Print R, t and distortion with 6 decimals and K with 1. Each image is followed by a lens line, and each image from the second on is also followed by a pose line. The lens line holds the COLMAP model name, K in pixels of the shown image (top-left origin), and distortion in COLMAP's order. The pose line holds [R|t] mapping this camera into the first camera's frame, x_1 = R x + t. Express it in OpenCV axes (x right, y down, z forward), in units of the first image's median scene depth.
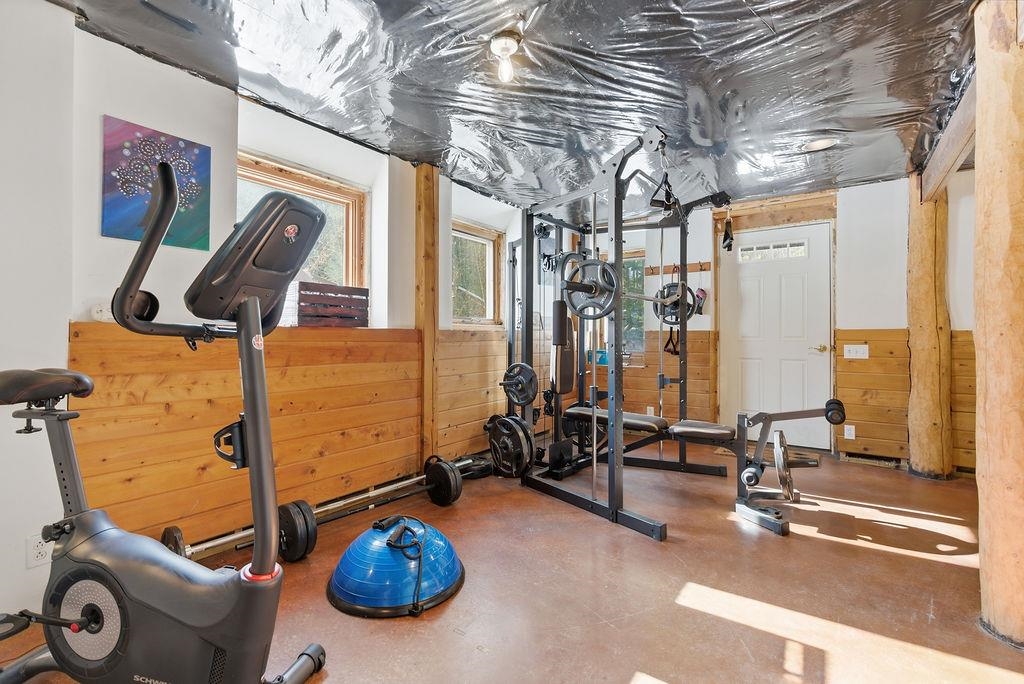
lens RADIAL K [[461.3, 0, 508.5], [0, 461.3, 339.5], [0, 0, 1]] dist [0.001970, -0.002547]
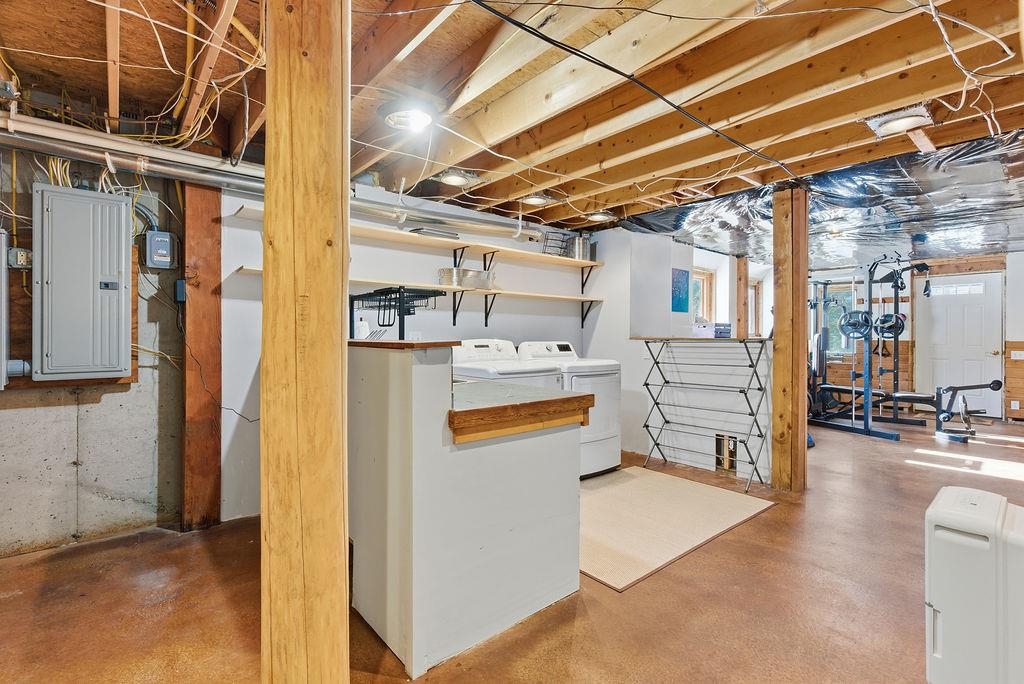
lens RADIAL K [[461.3, 0, 510.8], [0, 461.3, 333.9], [0, 0, 1]] dist [0.001970, -0.002547]
pose [[0.969560, 0.001899, -0.244846, -0.609196], [-0.003315, 0.999980, -0.005371, -0.035985], [0.244831, 0.006019, 0.969547, -1.051683]]
